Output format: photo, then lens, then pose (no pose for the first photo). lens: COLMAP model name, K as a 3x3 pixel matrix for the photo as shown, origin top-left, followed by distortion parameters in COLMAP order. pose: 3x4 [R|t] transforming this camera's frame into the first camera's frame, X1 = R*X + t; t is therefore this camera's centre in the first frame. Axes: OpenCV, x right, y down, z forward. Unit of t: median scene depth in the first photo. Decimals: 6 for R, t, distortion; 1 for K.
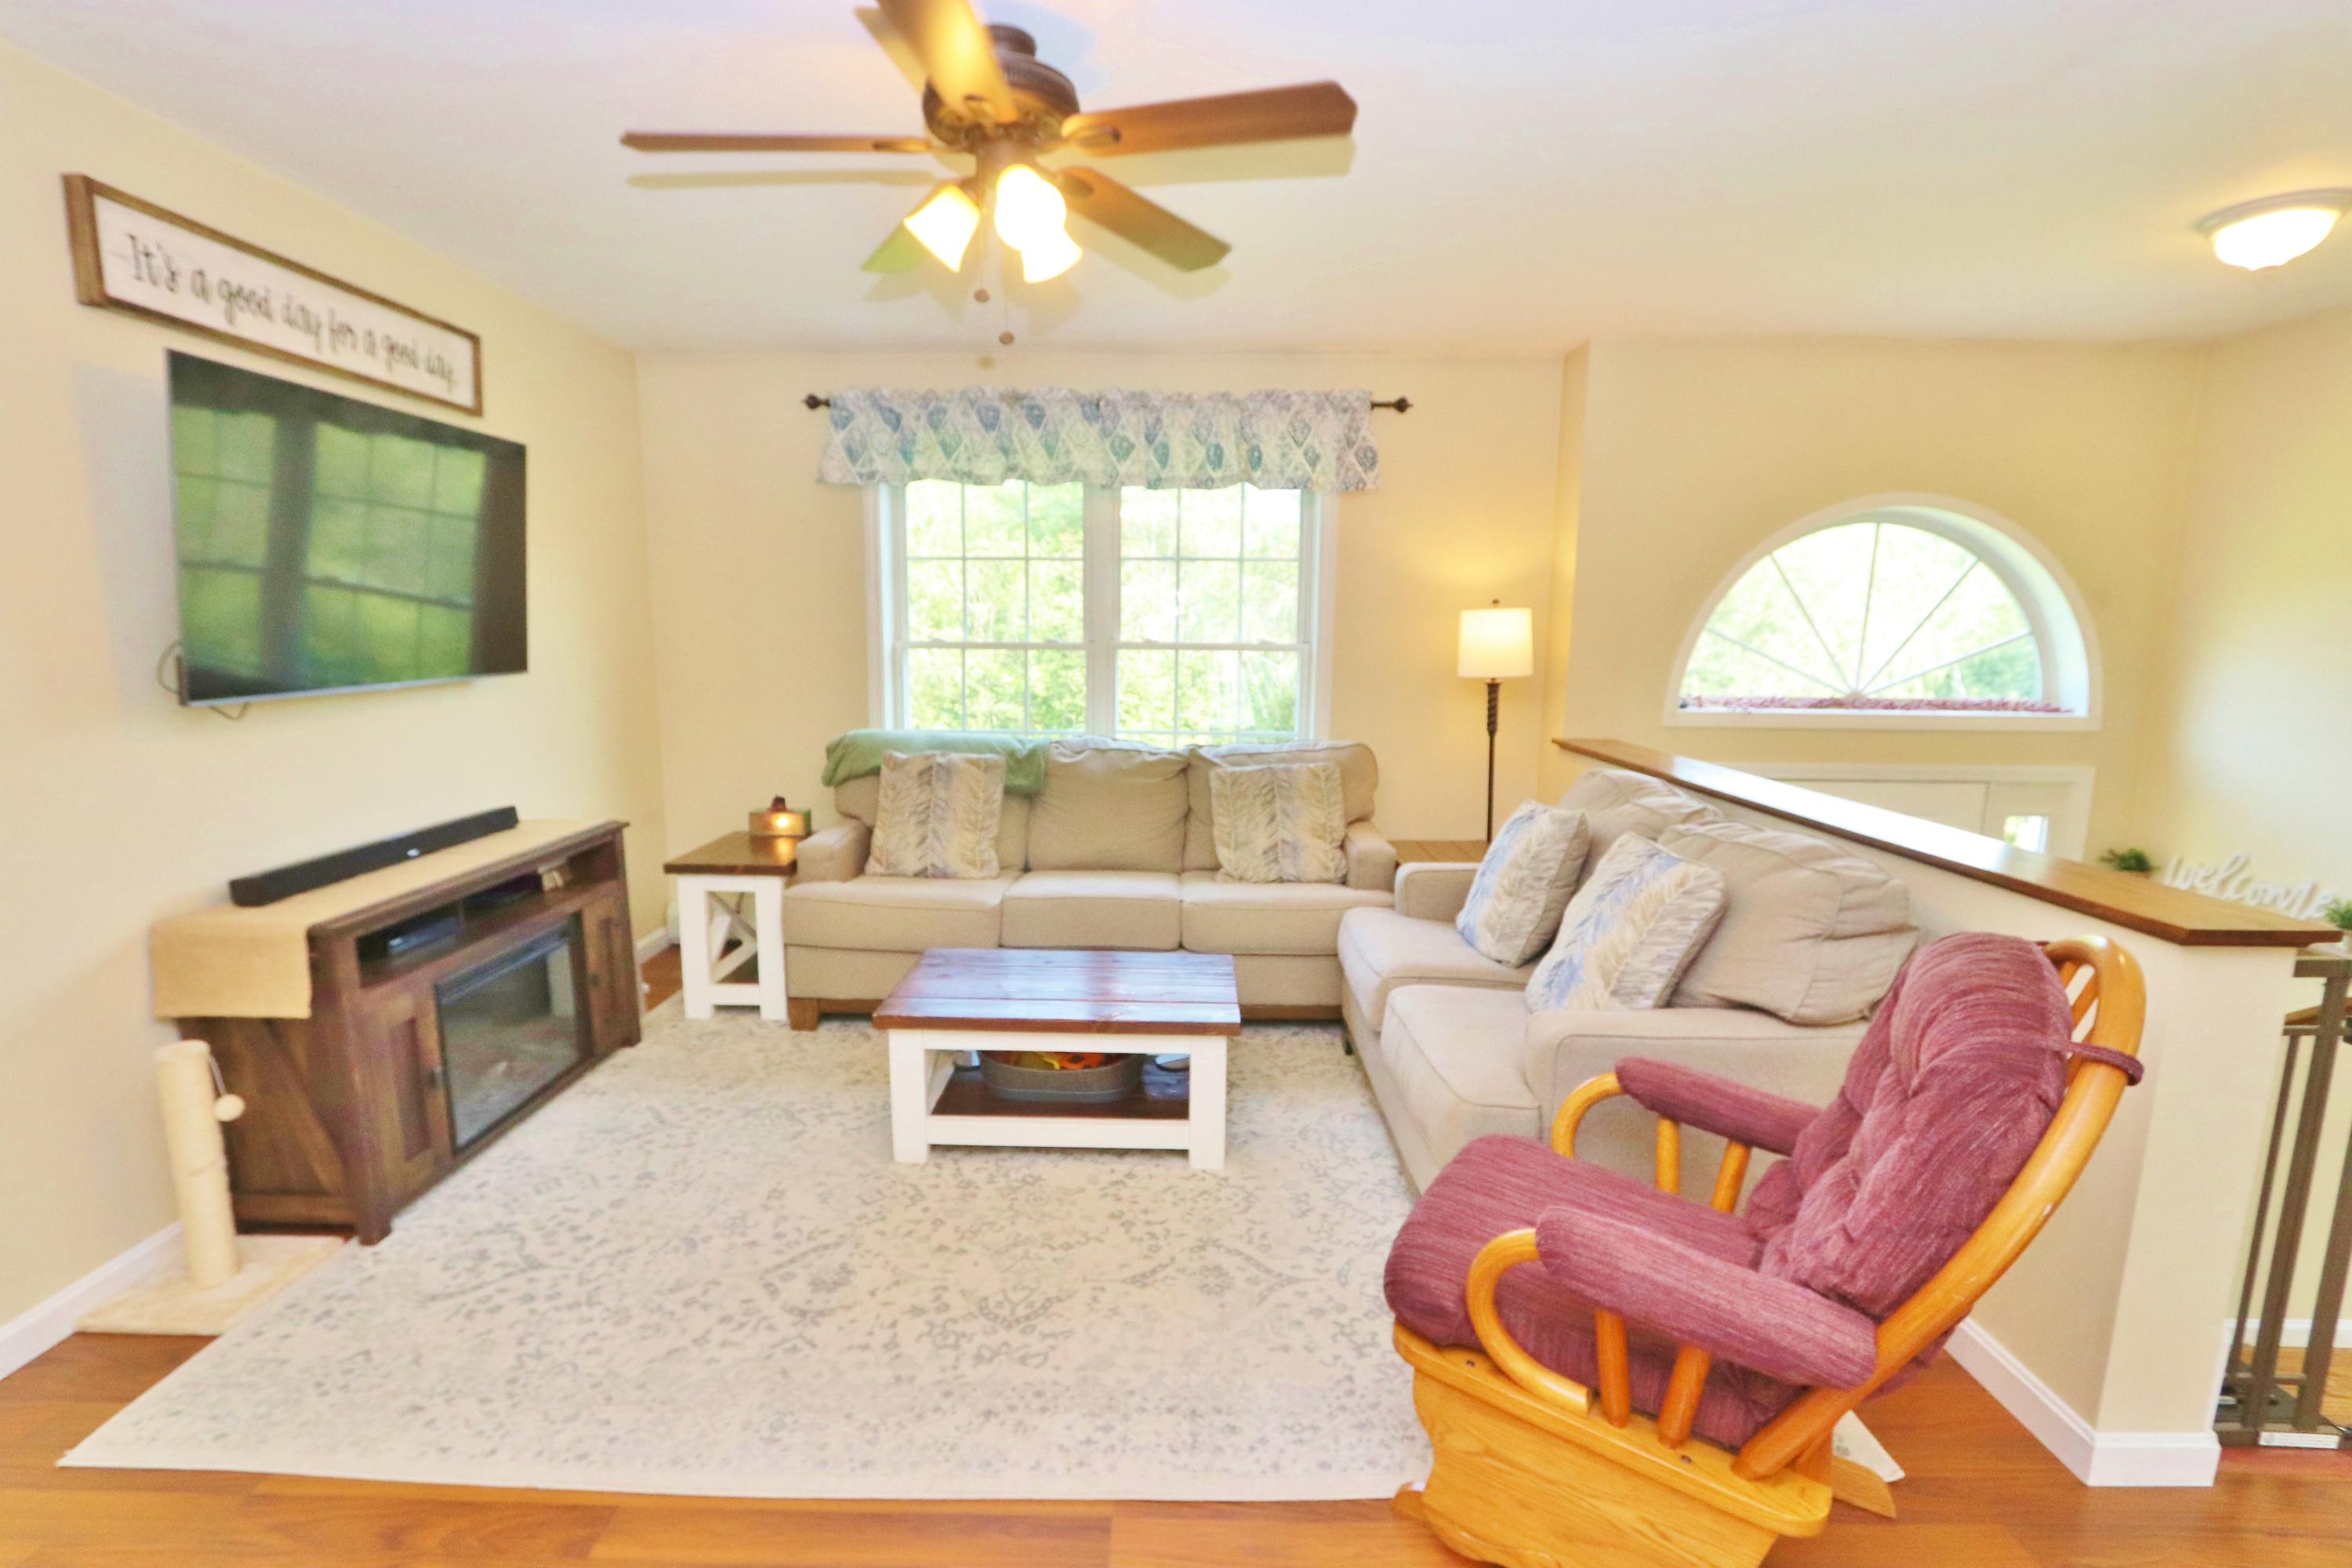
lens RADIAL K [[1098.5, 0, 1171.9], [0, 1098.5, 776.2], [0, 0, 1]] dist [-0.010471, 0.000567]
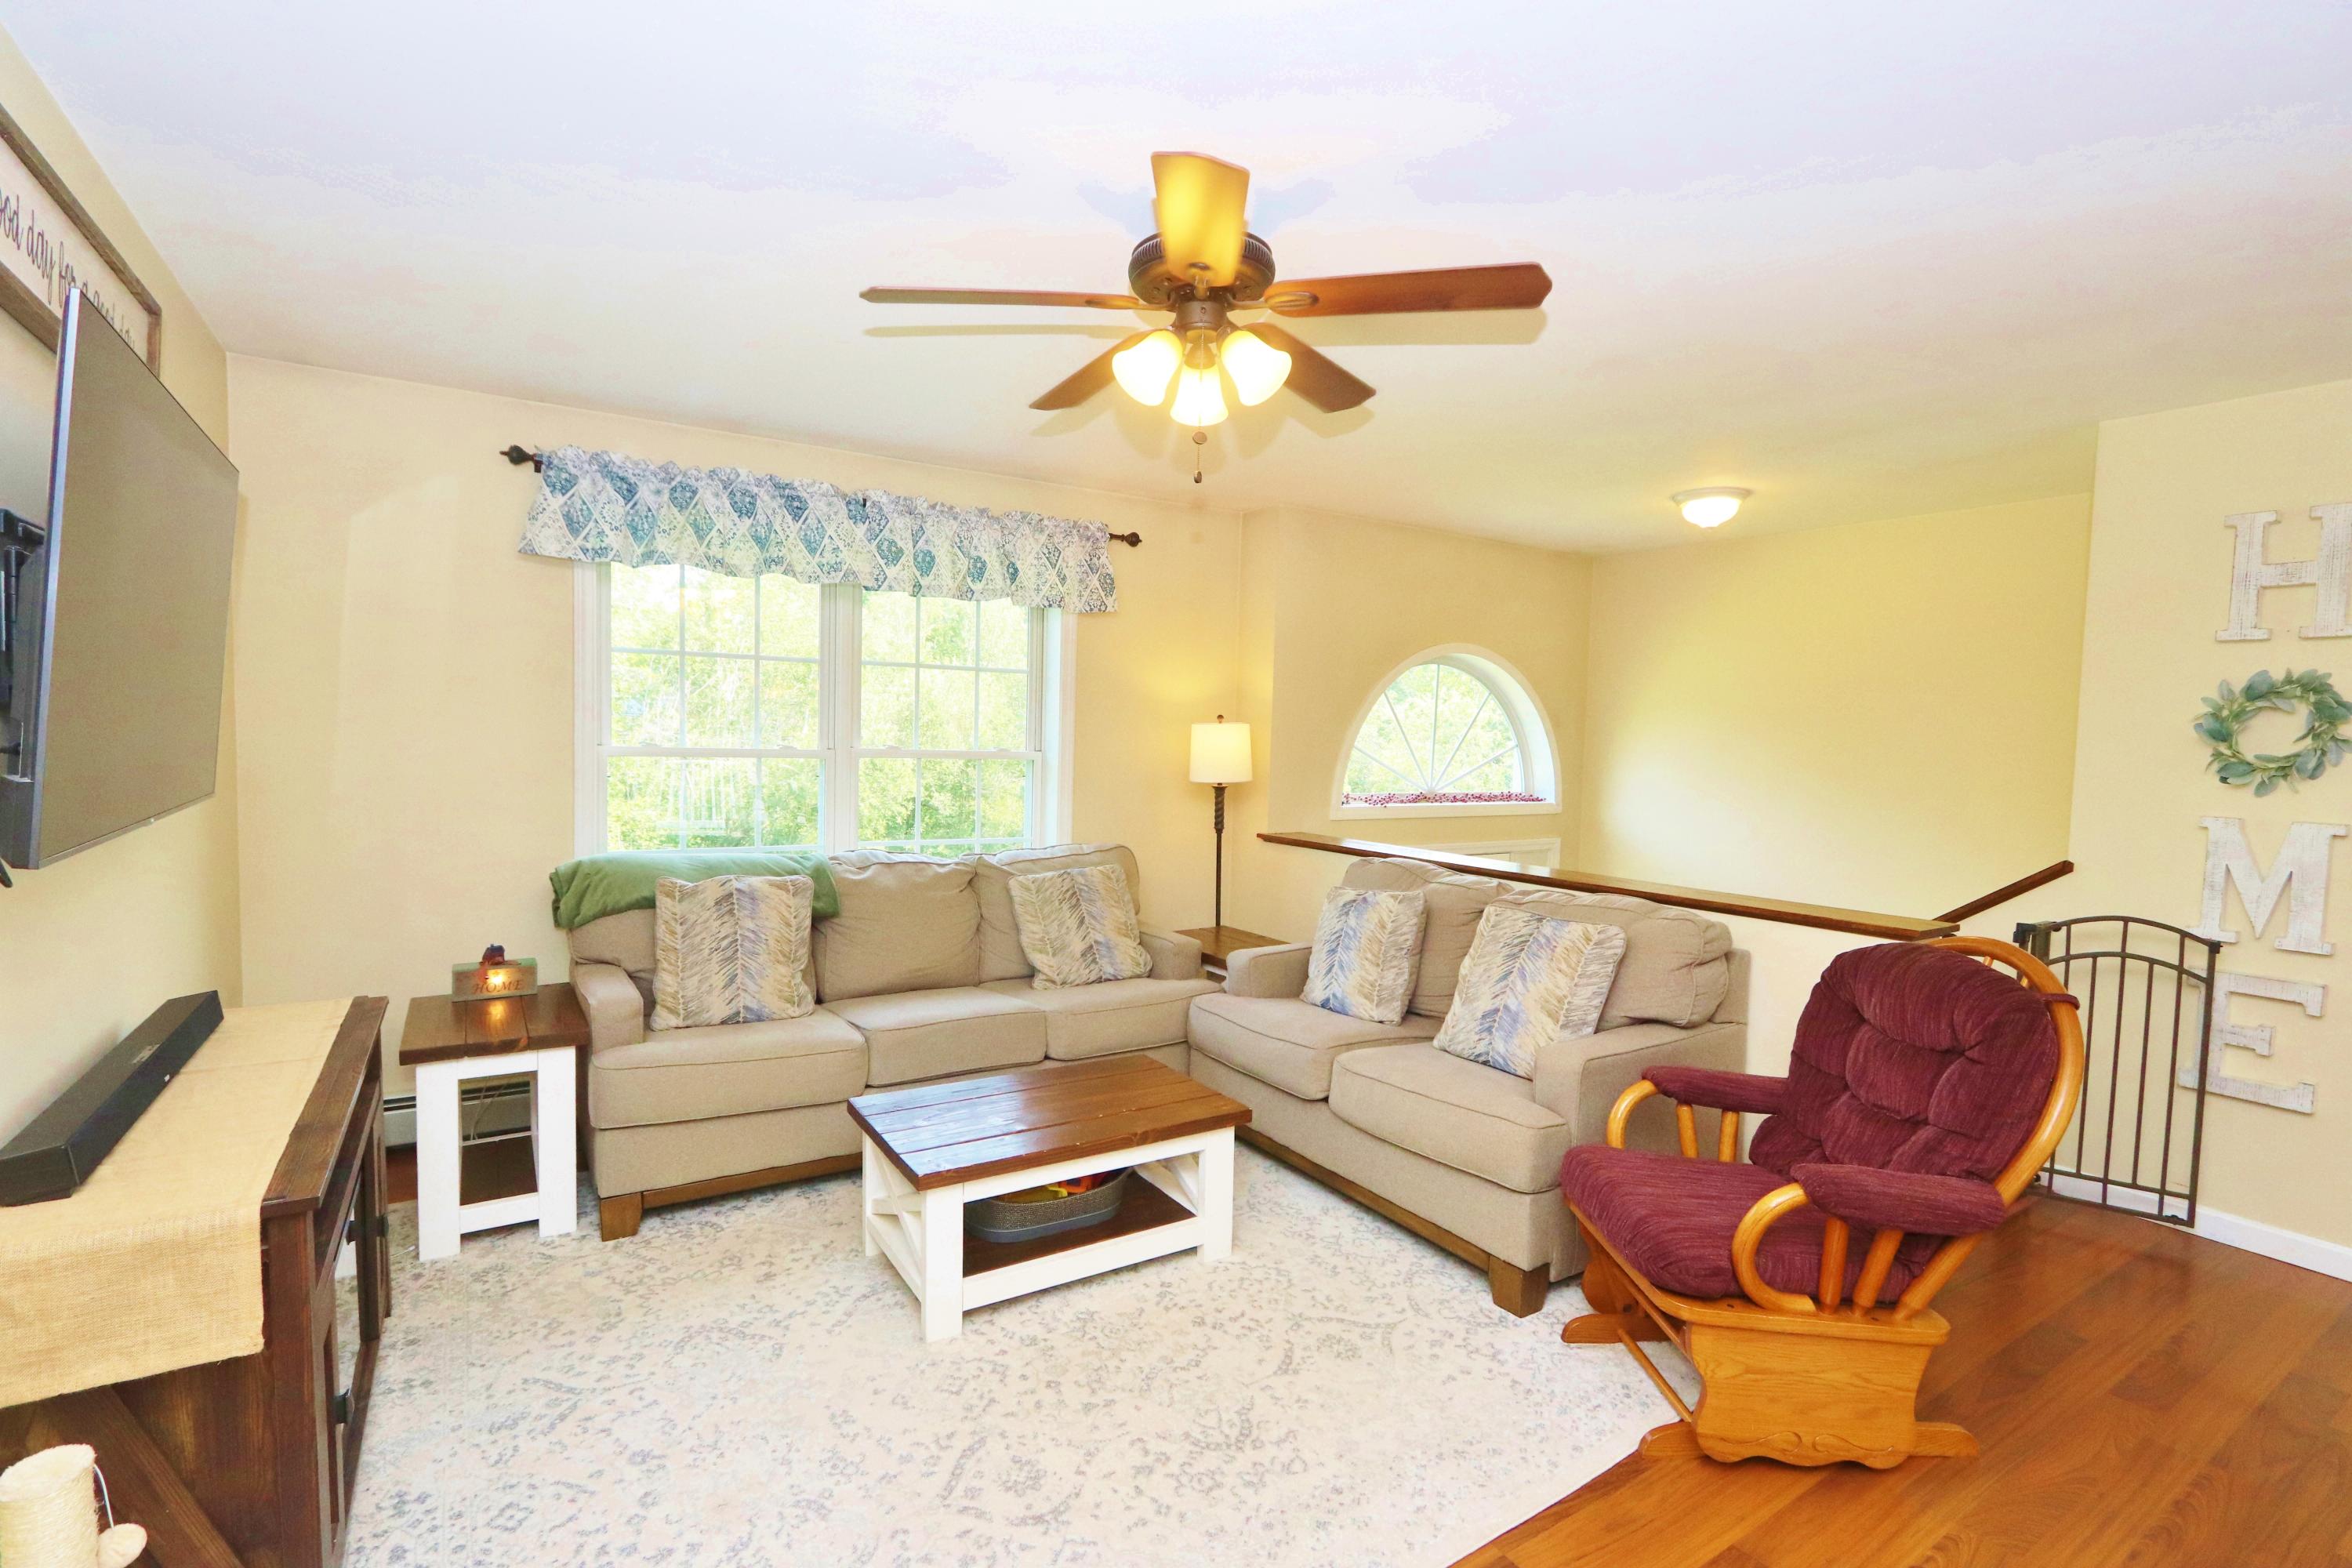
lens RADIAL K [[1080.4, 0, 1176.0], [0, 1080.4, 784.0], [0, 0, 1]] dist [-0.003965, -0.000283]
pose [[0.832907, -0.013393, 0.553251, -0.376938], [0.058335, 0.996262, -0.063705, -0.019316], [-0.550330, 0.085334, 0.830575, 0.088492]]
